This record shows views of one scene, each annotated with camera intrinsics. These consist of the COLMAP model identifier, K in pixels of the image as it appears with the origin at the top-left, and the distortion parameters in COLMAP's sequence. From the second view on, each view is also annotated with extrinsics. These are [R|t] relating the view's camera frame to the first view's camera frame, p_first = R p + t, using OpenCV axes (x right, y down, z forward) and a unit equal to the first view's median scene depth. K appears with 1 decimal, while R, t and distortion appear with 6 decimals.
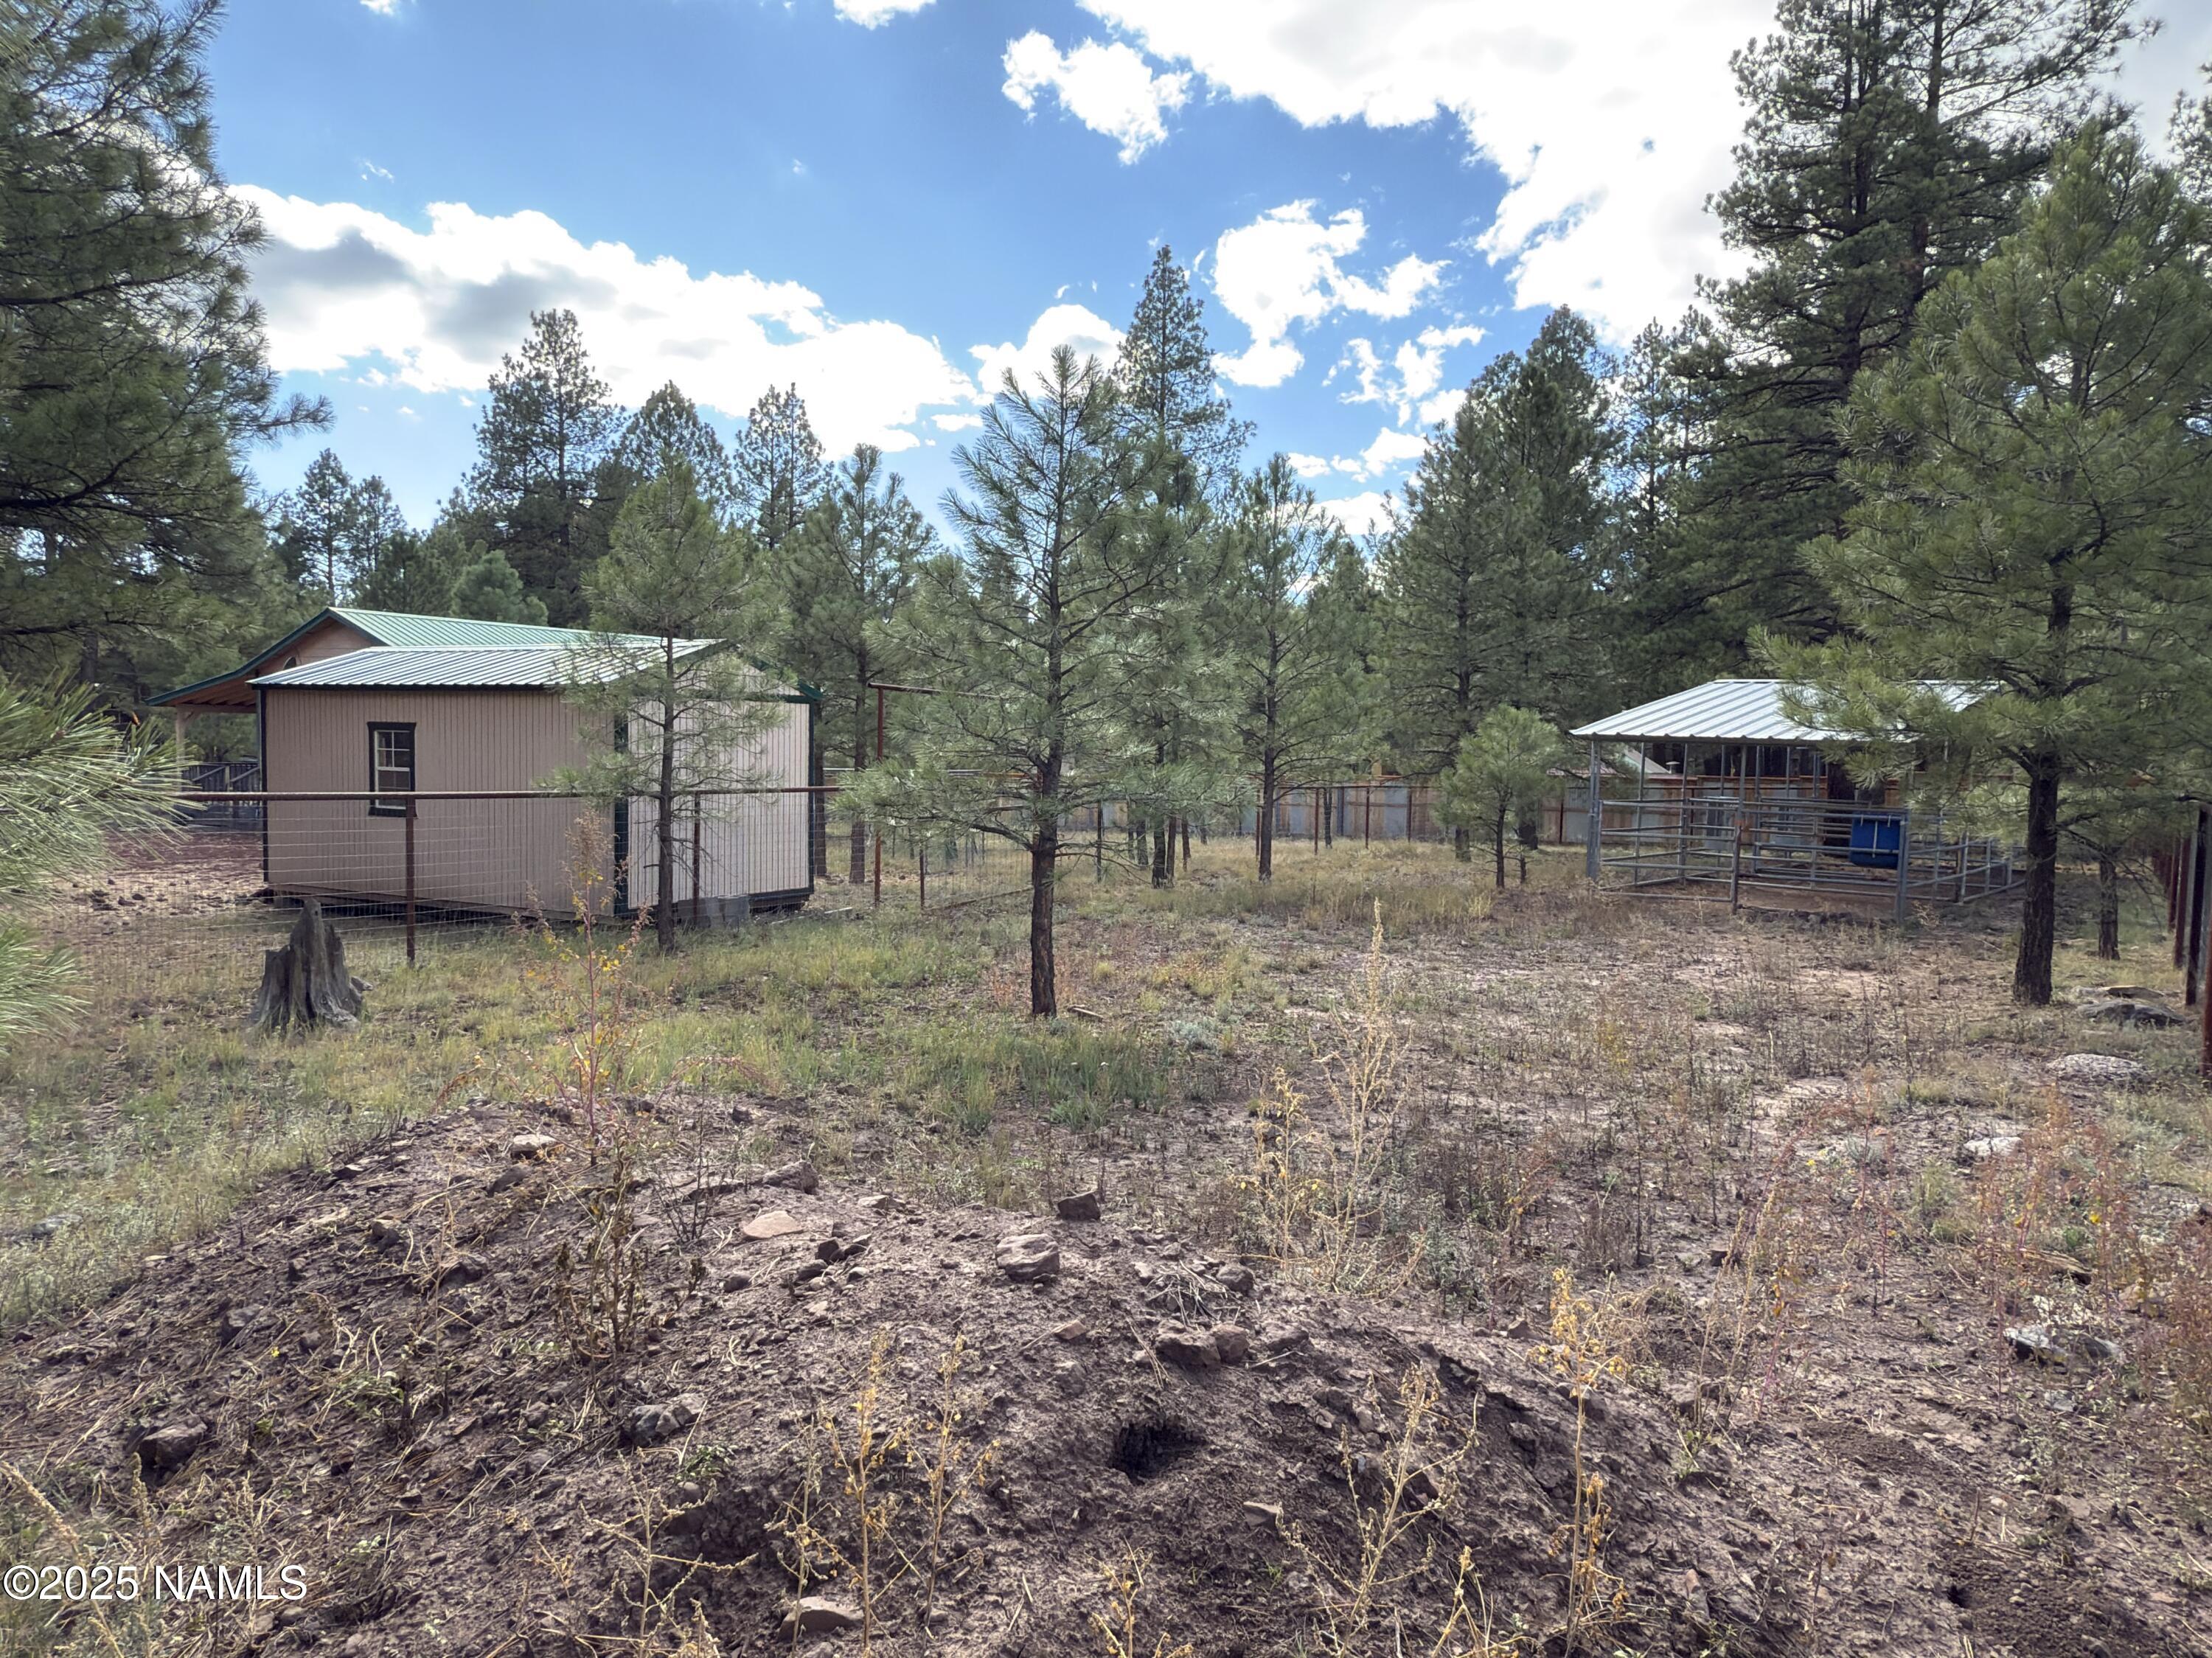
lens RADIAL K [[1528.1, 0, 1111.8], [0, 1528.1, 822.4], [0, 0, 1]] dist [0.001251, -0.000271]
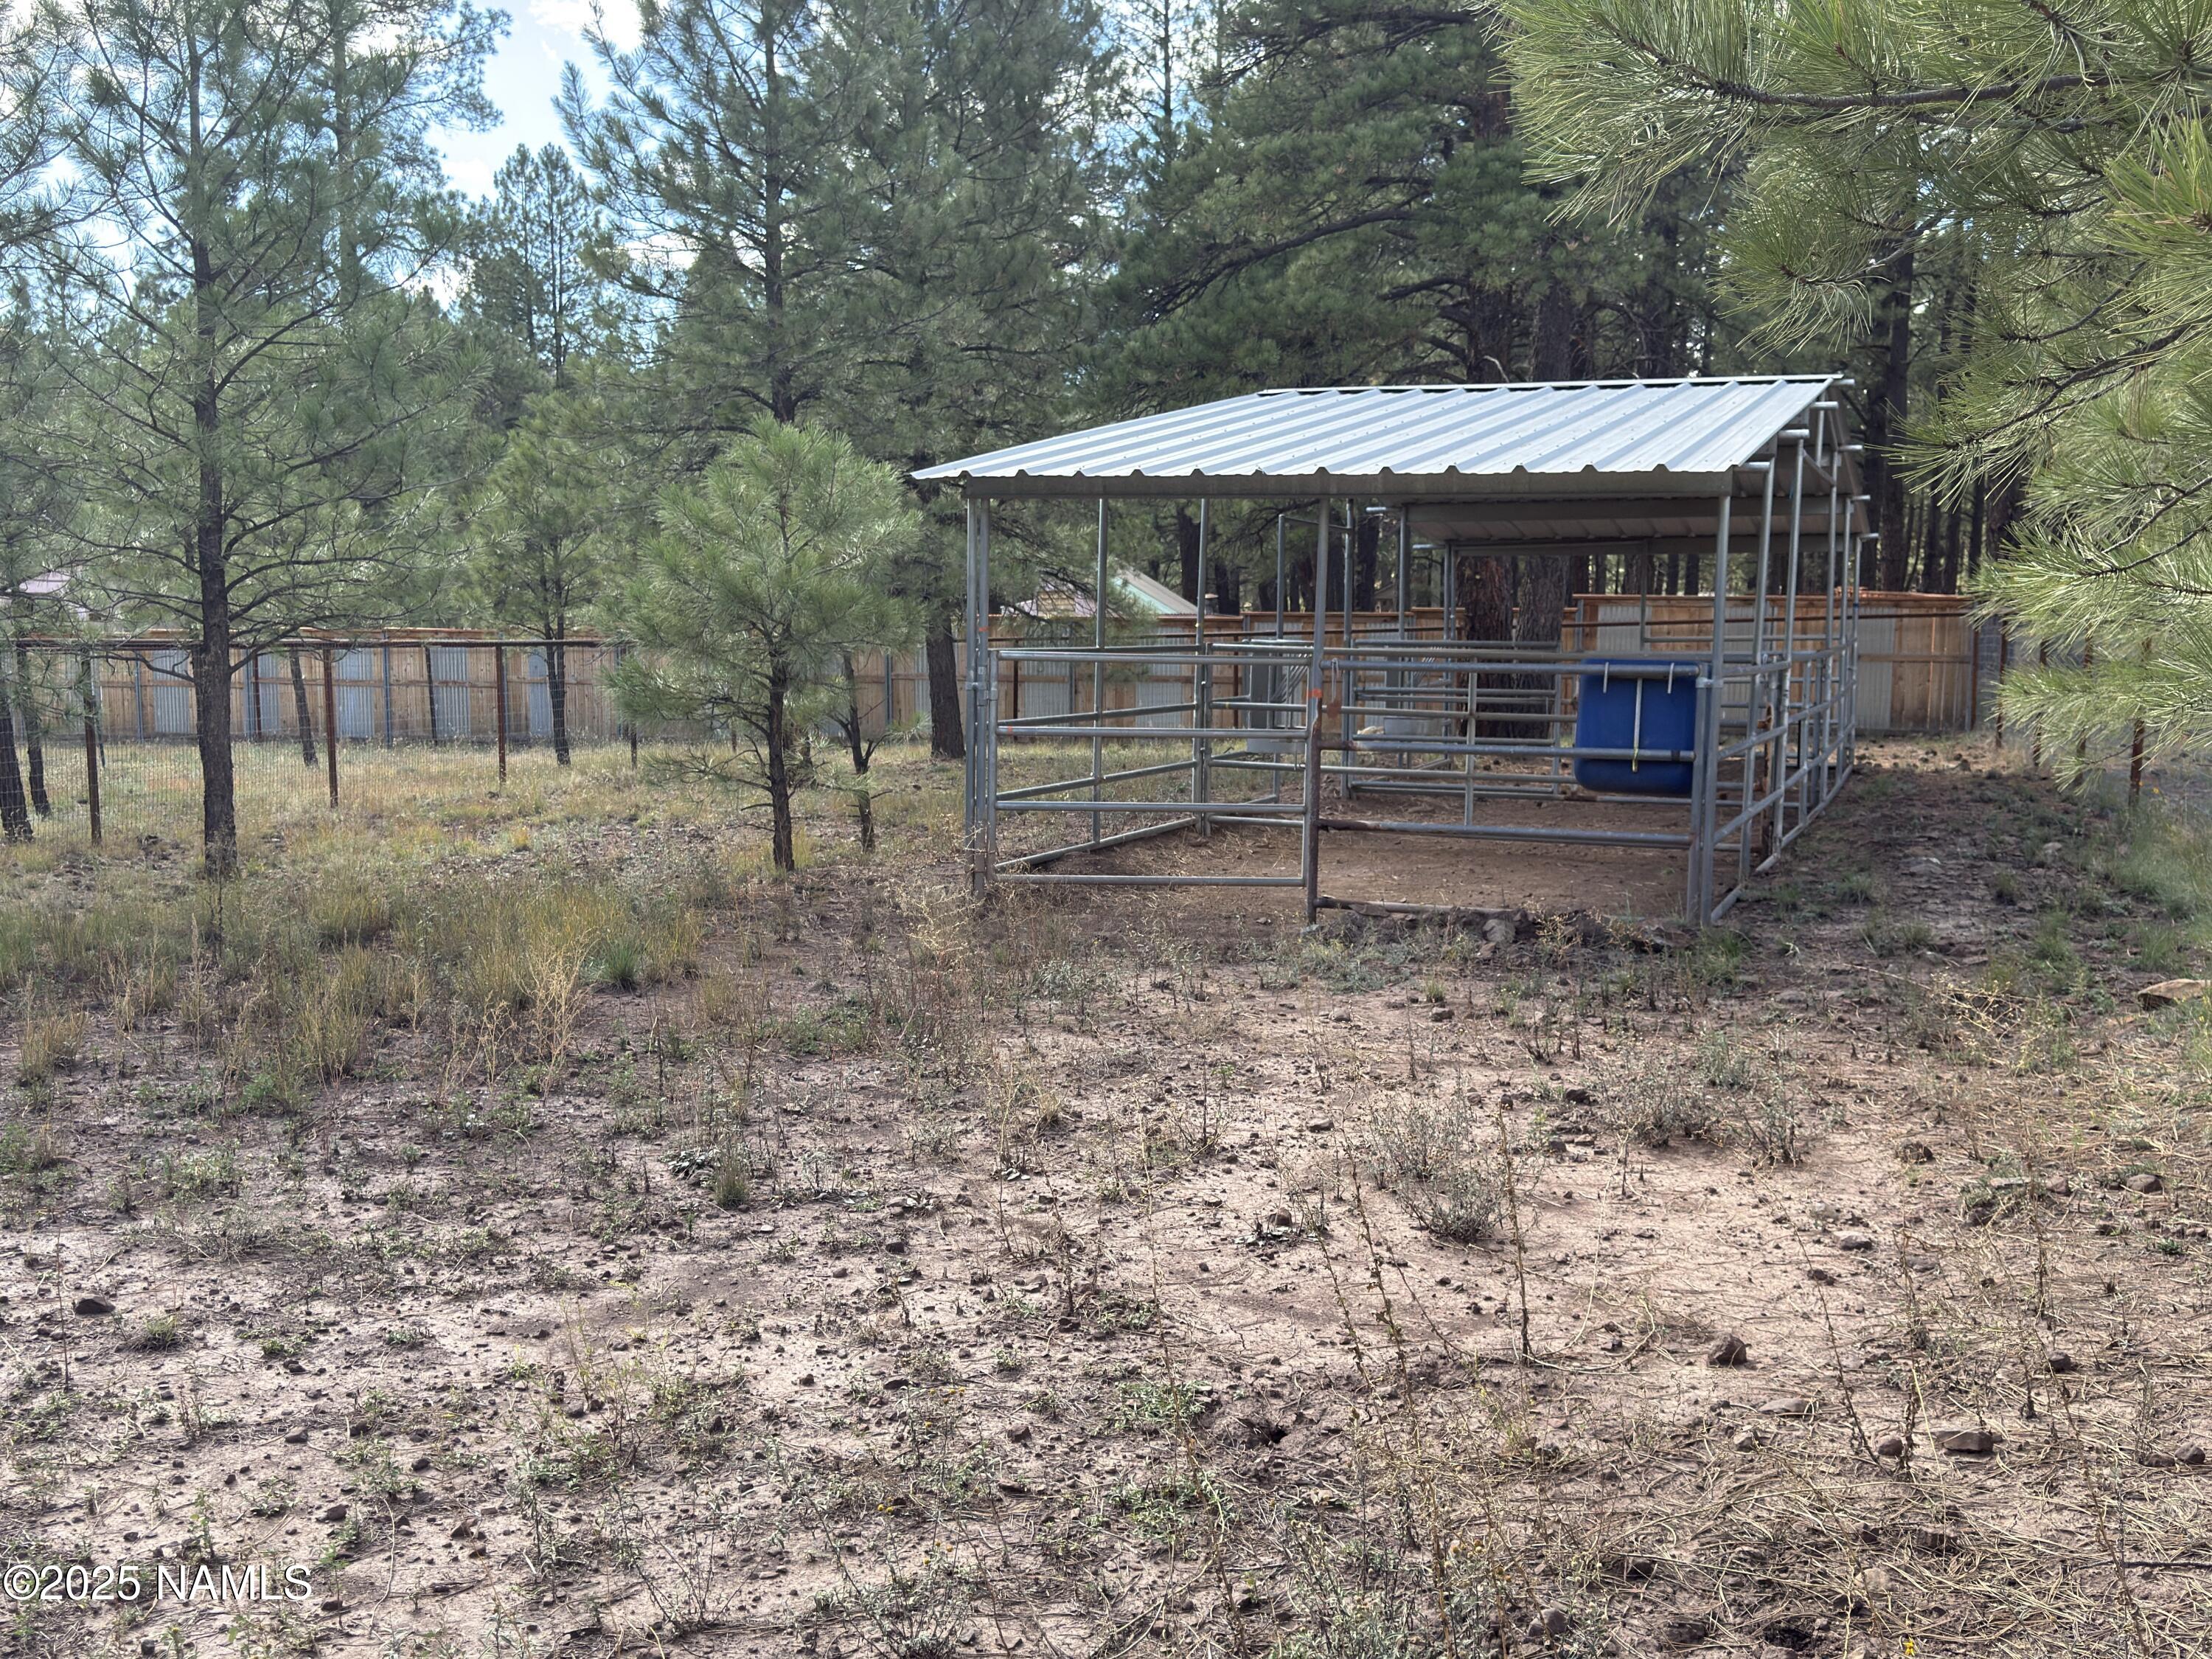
lens RADIAL K [[2186.1, 0, 1105.8], [0, 2186.1, 832.5], [0, 0, 1]] dist [0.017133, 0.000000]
pose [[0.956558, -0.049314, 0.287341, 0.122752], [0.032842, 0.997544, 0.061870, -0.000401], [-0.289686, -0.049745, 0.955828, 0.299678]]
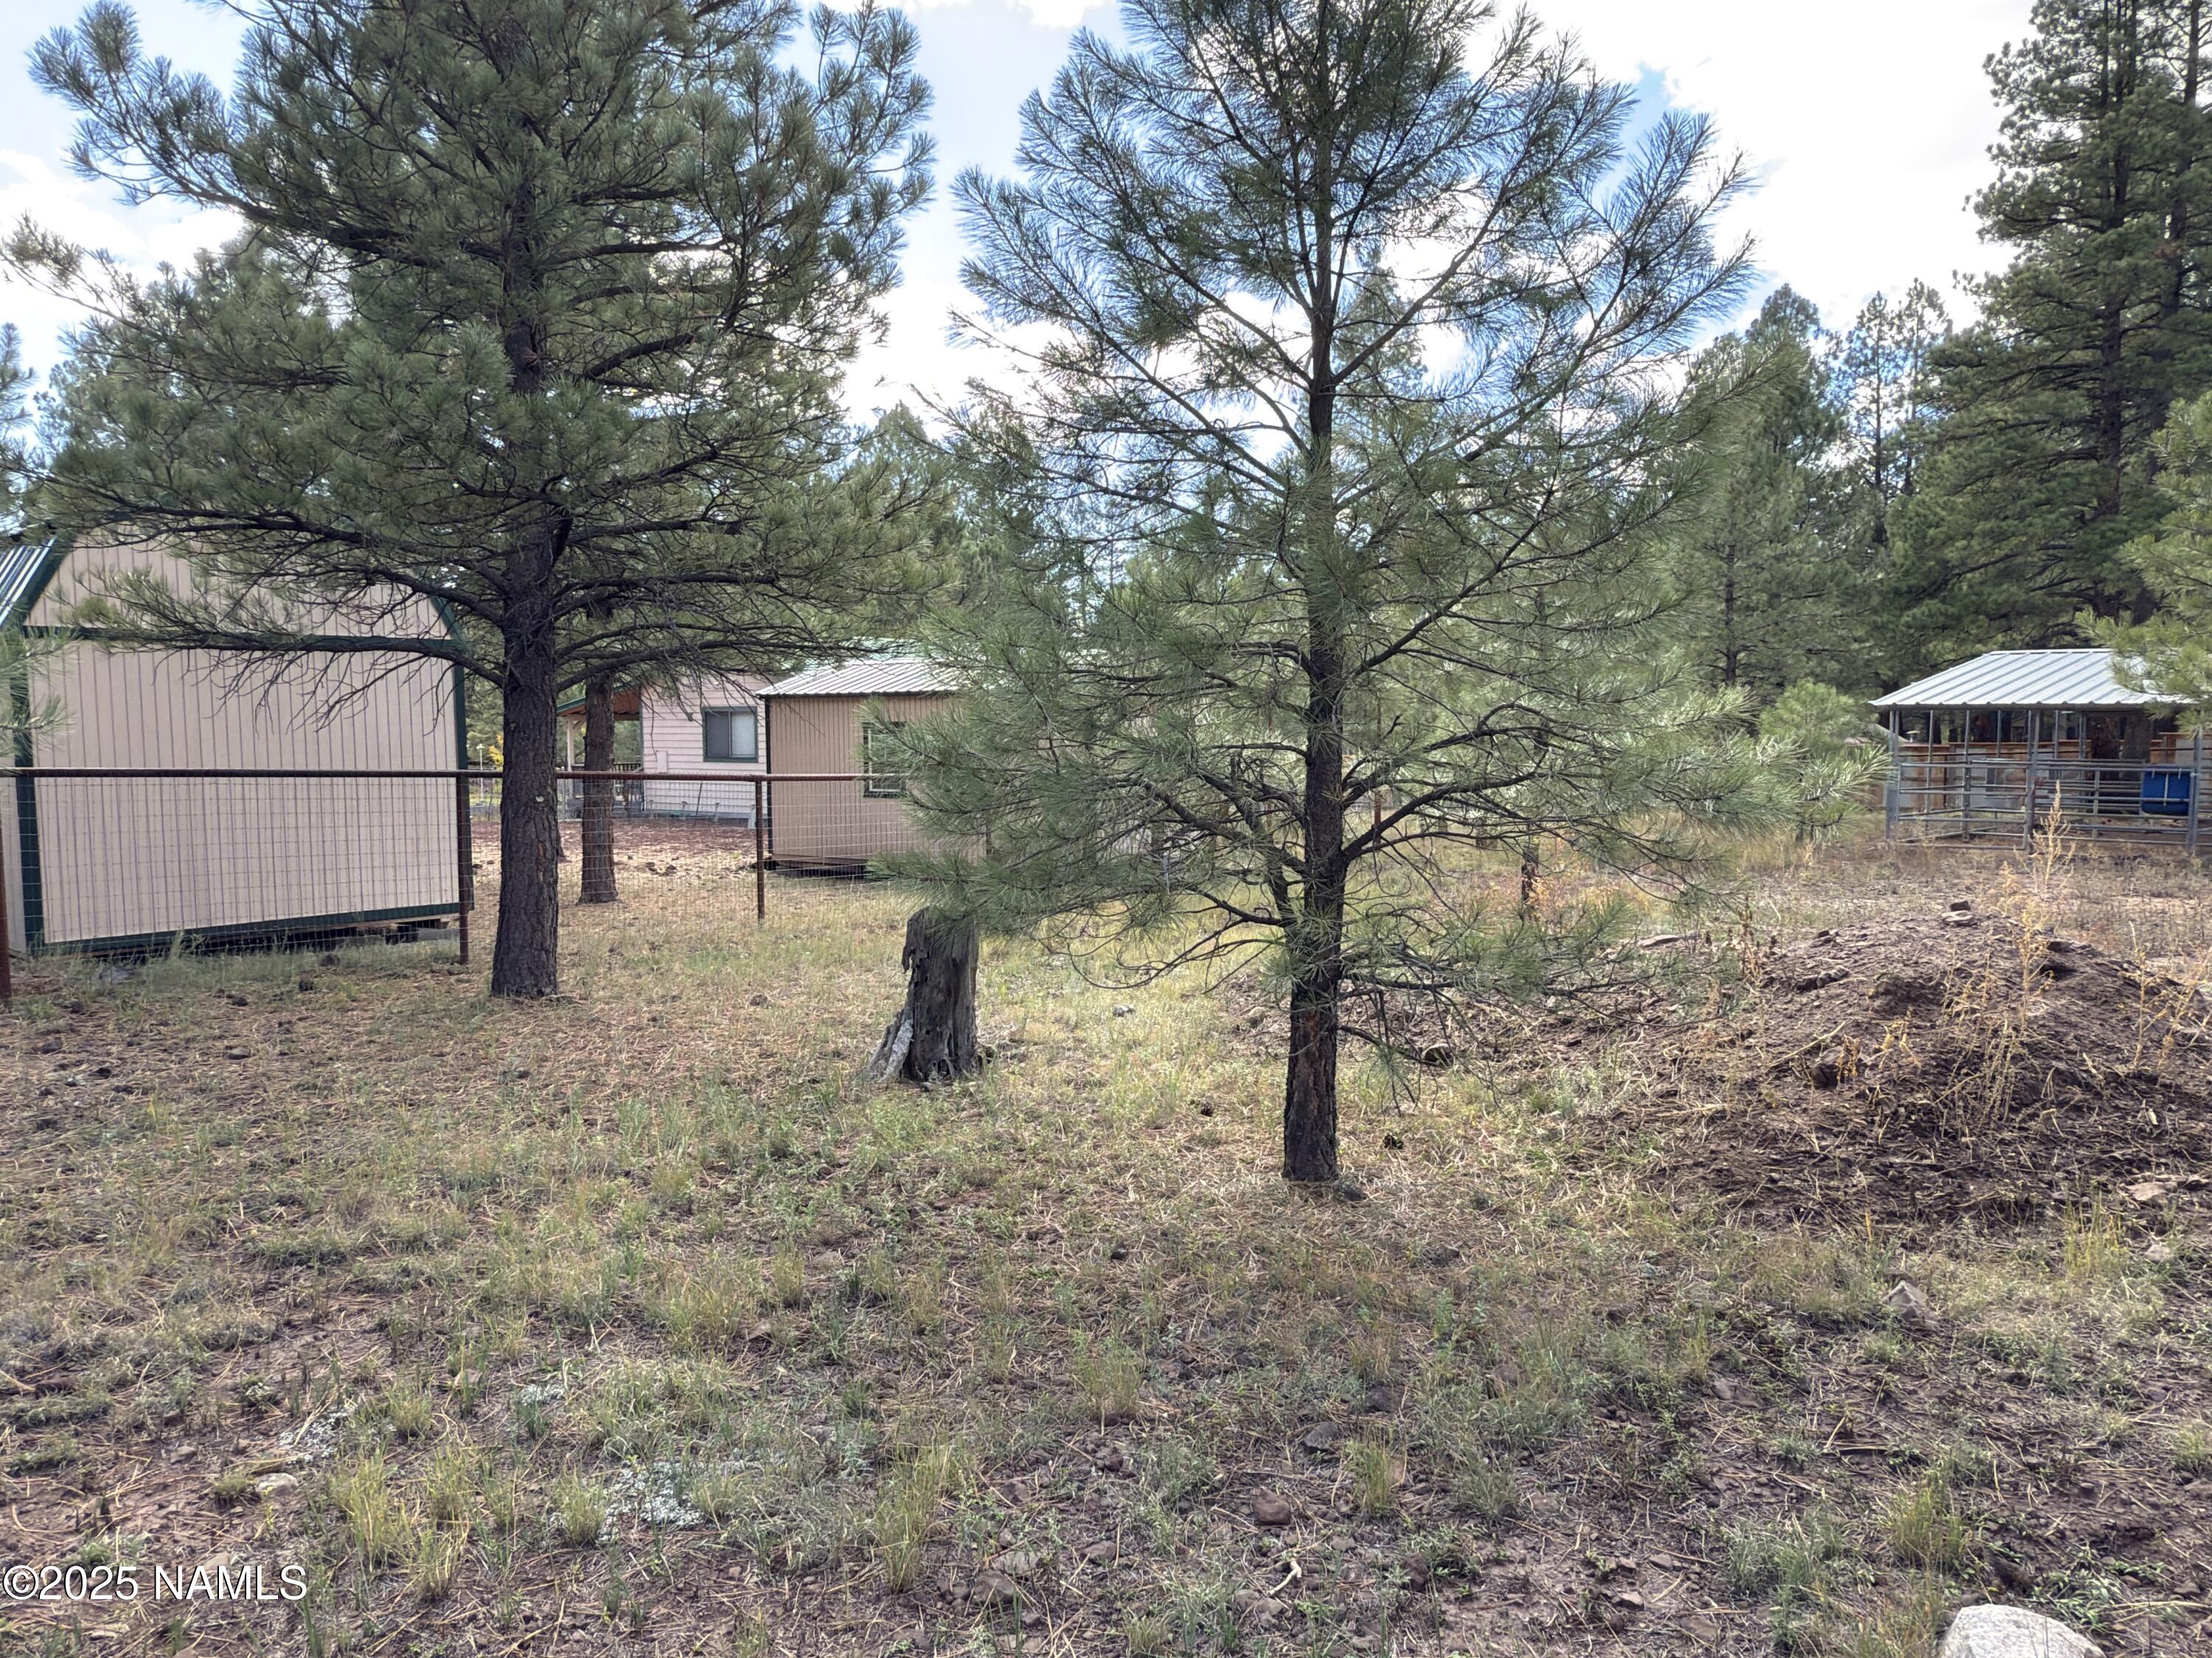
lens RADIAL K [[1528.1, 0, 1092.0], [0, 1528.1, 834.4], [0, 0, 1]] dist [0.001251, -0.000271]
pose [[0.993164, -0.018945, -0.115178, -0.098375], [0.020697, 0.999687, 0.014037, 0.007192], [0.114876, -0.016325, 0.993246, -0.133209]]
